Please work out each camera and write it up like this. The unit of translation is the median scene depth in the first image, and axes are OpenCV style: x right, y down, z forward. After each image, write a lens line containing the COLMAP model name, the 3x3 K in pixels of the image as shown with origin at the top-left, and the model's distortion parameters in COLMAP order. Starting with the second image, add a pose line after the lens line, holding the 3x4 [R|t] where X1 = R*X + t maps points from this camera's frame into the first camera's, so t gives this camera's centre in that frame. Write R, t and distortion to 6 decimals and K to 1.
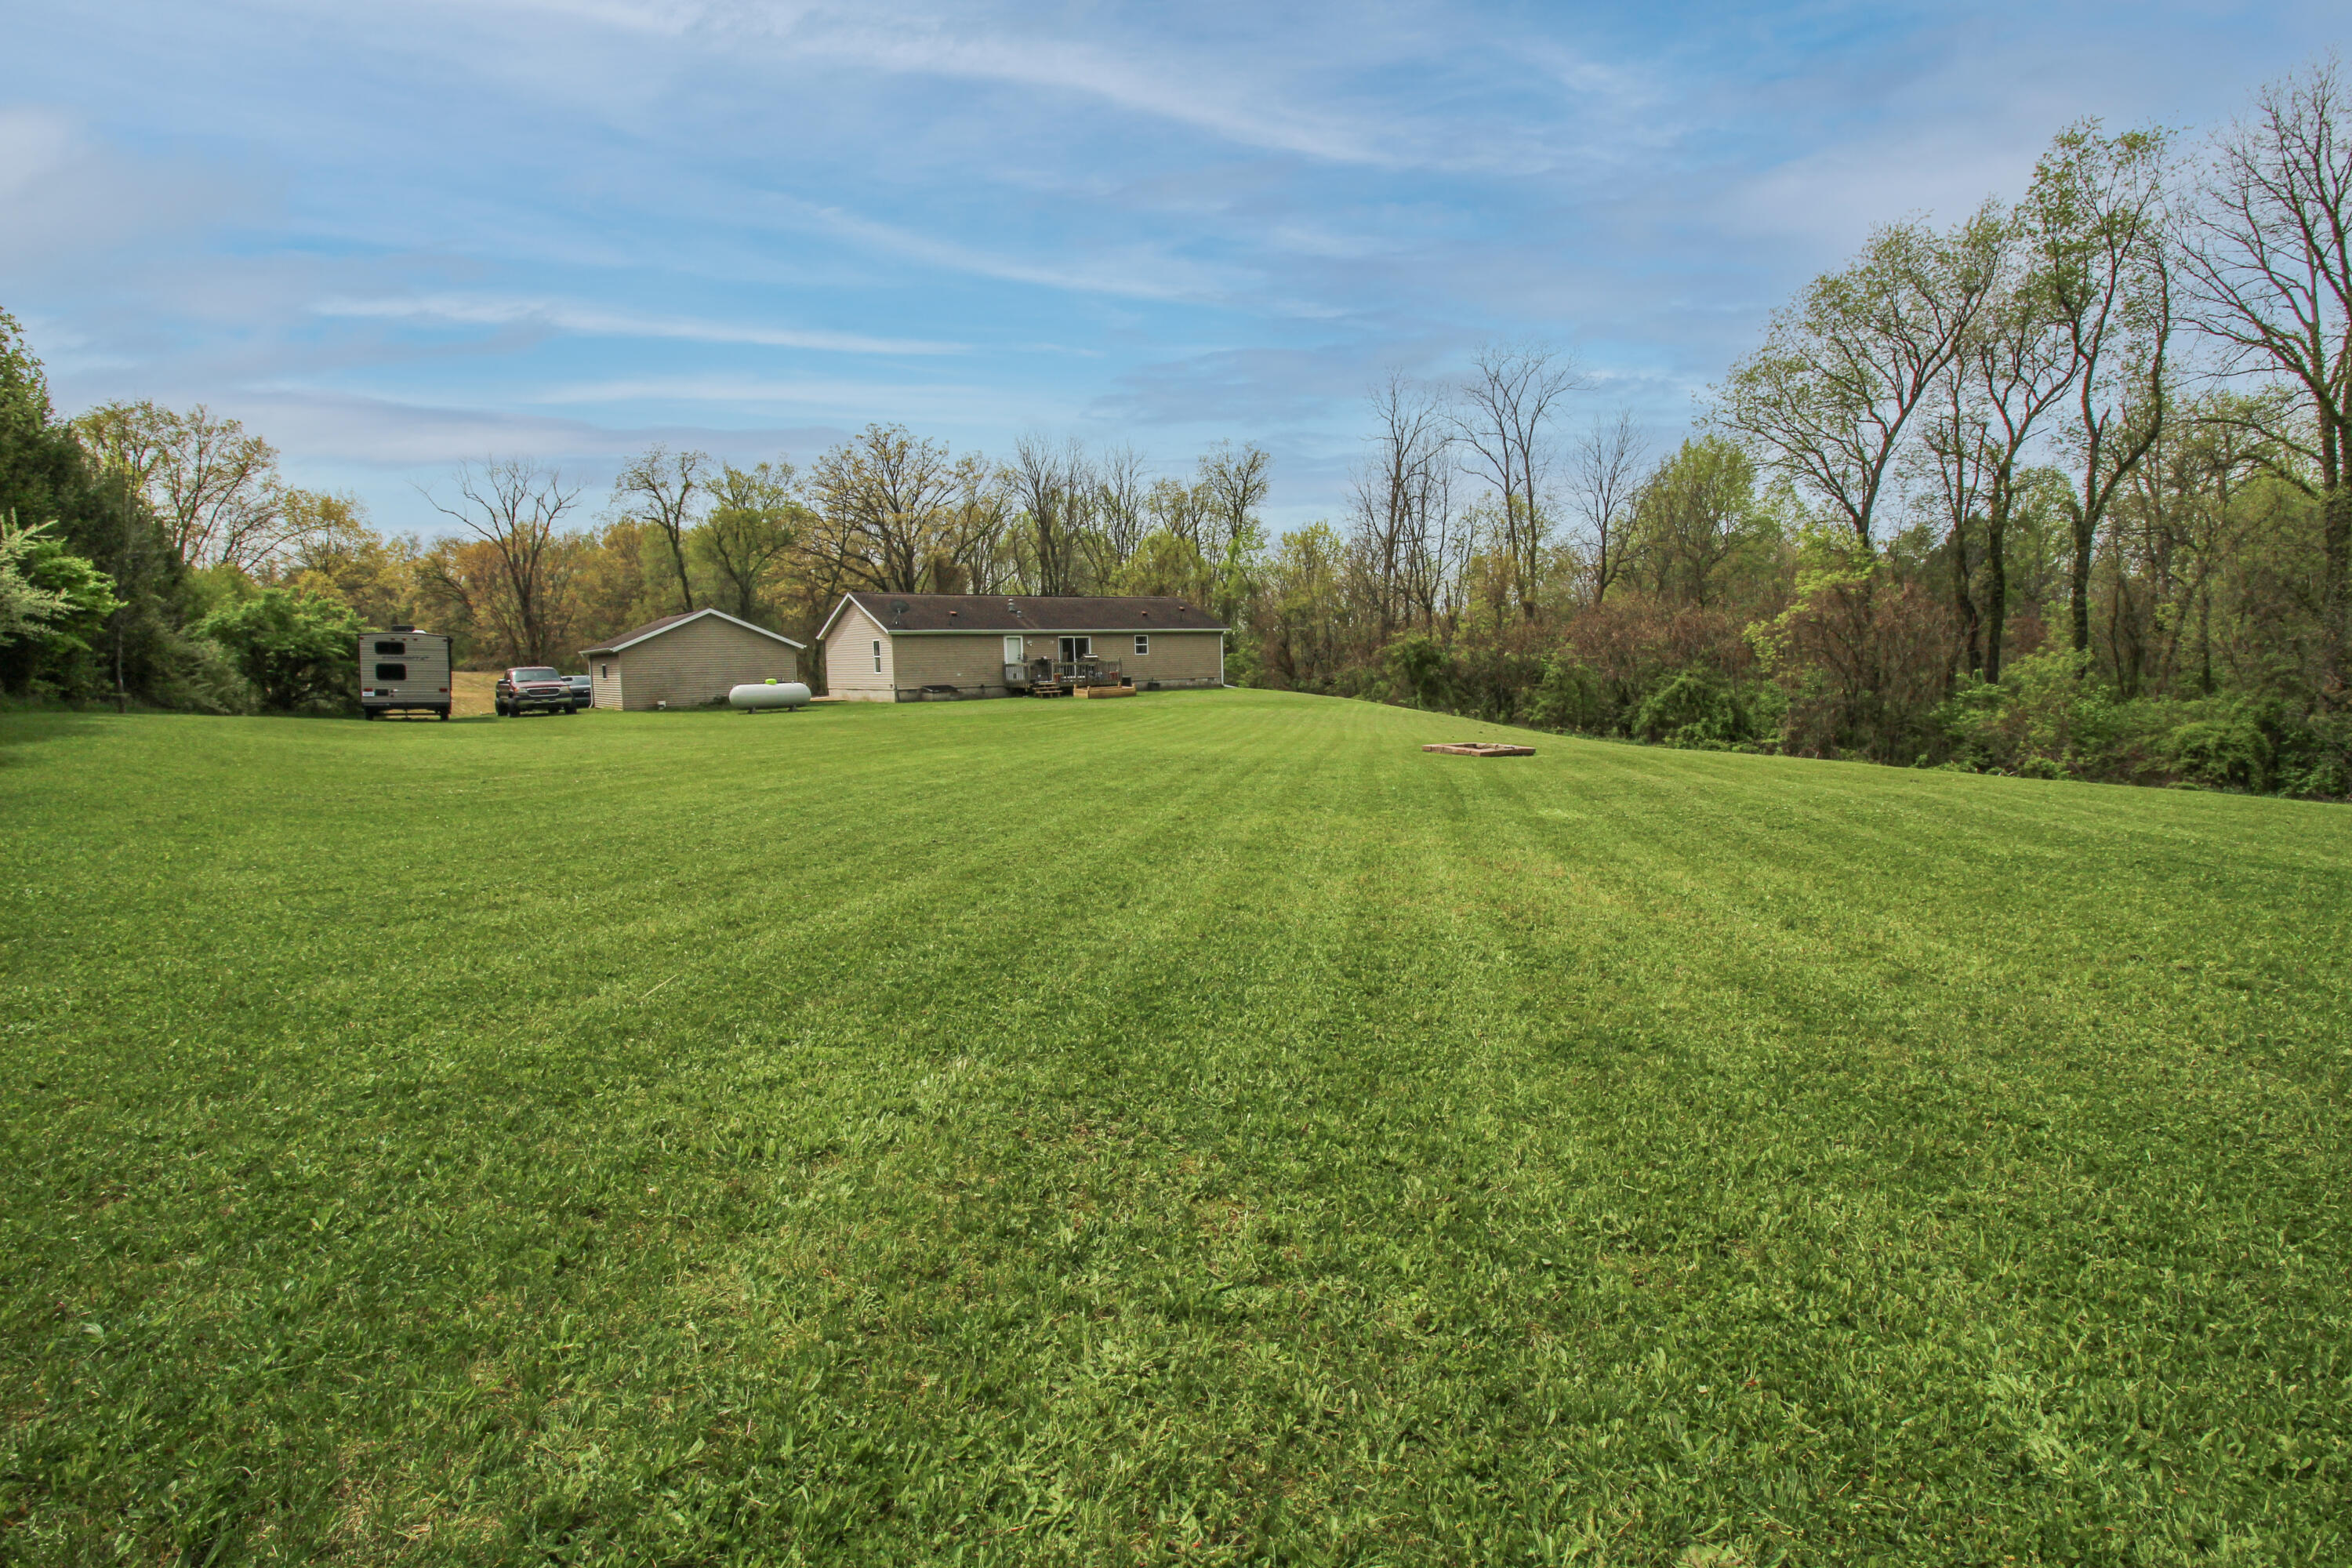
lens RADIAL K [[1092.1, 0, 1182.7], [0, 1092.1, 776.9], [0, 0, 1]] dist [0.000193, -0.012732]
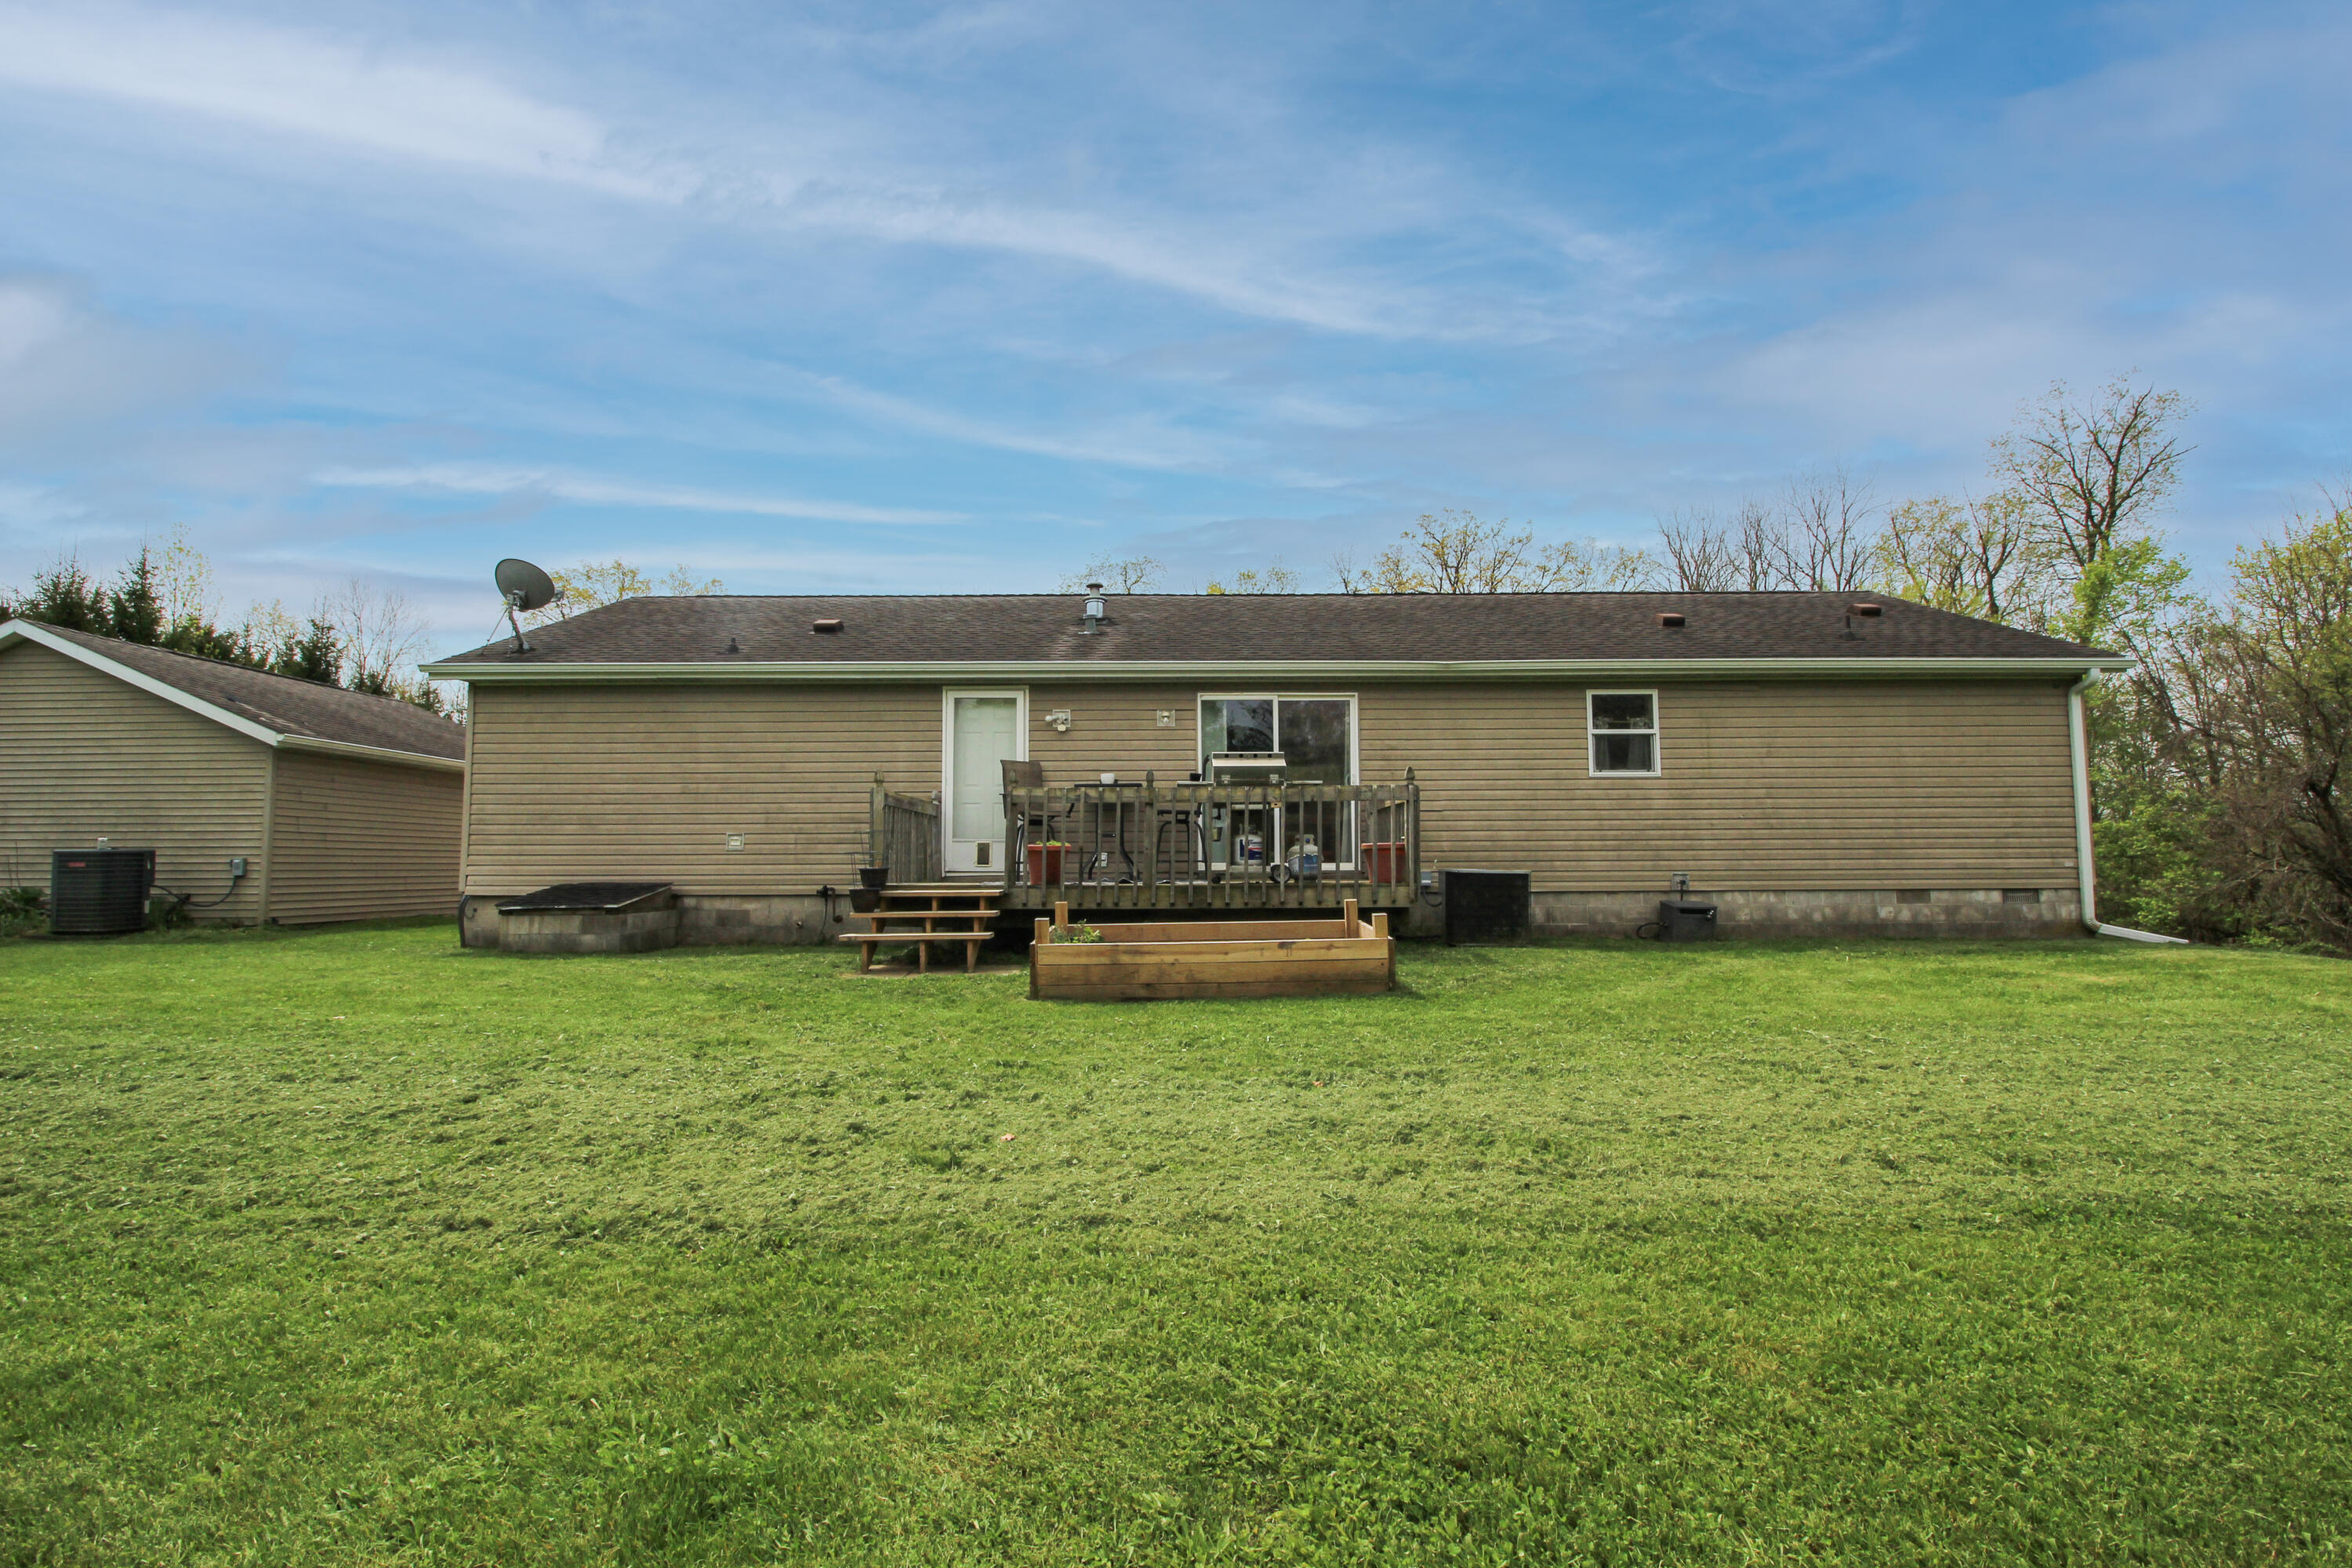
lens RADIAL K [[1082.8, 0, 1180.8], [0, 1082.8, 779.8], [0, 0, 1]] dist [0.000222, -0.013995]
pose [[0.795727, -0.026412, -0.605080, 0.024137], [-0.080473, 0.985580, -0.148850, -0.069764], [0.600286, 0.167136, 0.782127, 0.762413]]
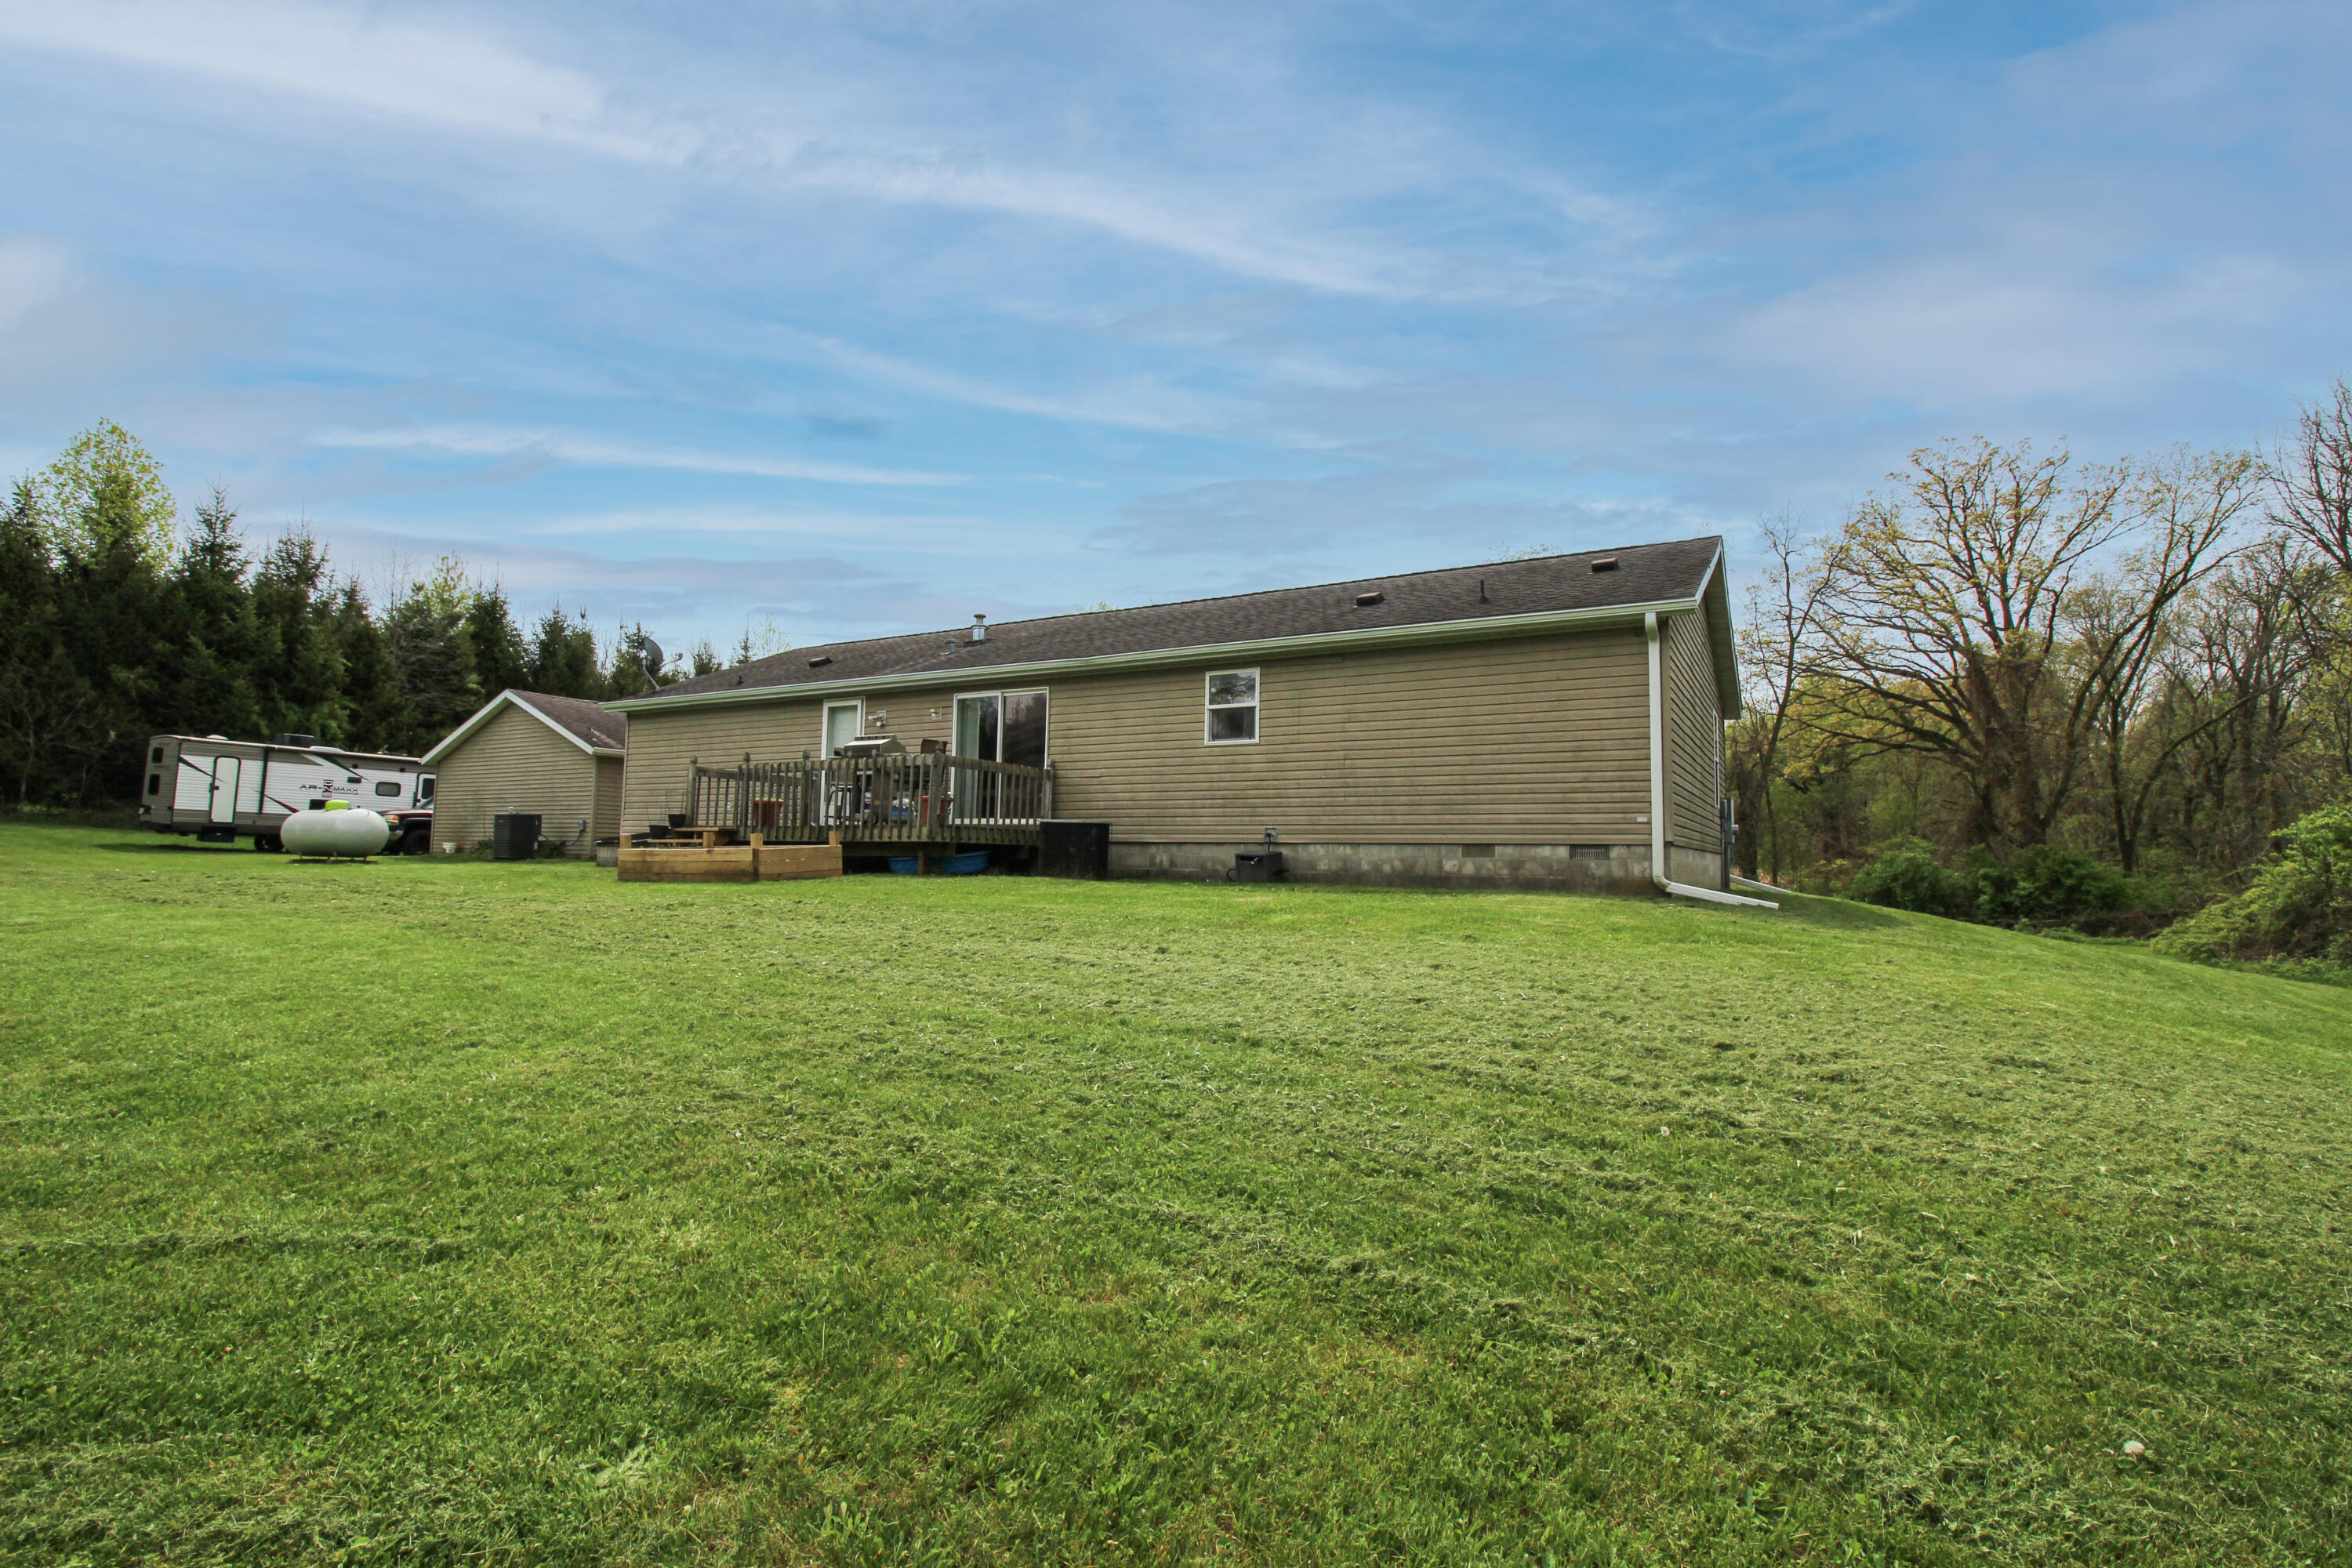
lens RADIAL K [[1089.9, 0, 1186.1], [0, 1089.9, 777.1], [0, 0, 1]] dist [0.001321, -0.015546]
pose [[0.387132, -0.042180, -0.921059, 0.194662], [-0.126815, 0.987023, -0.098503, -0.075989], [0.913262, 0.154937, 0.376759, 0.882128]]
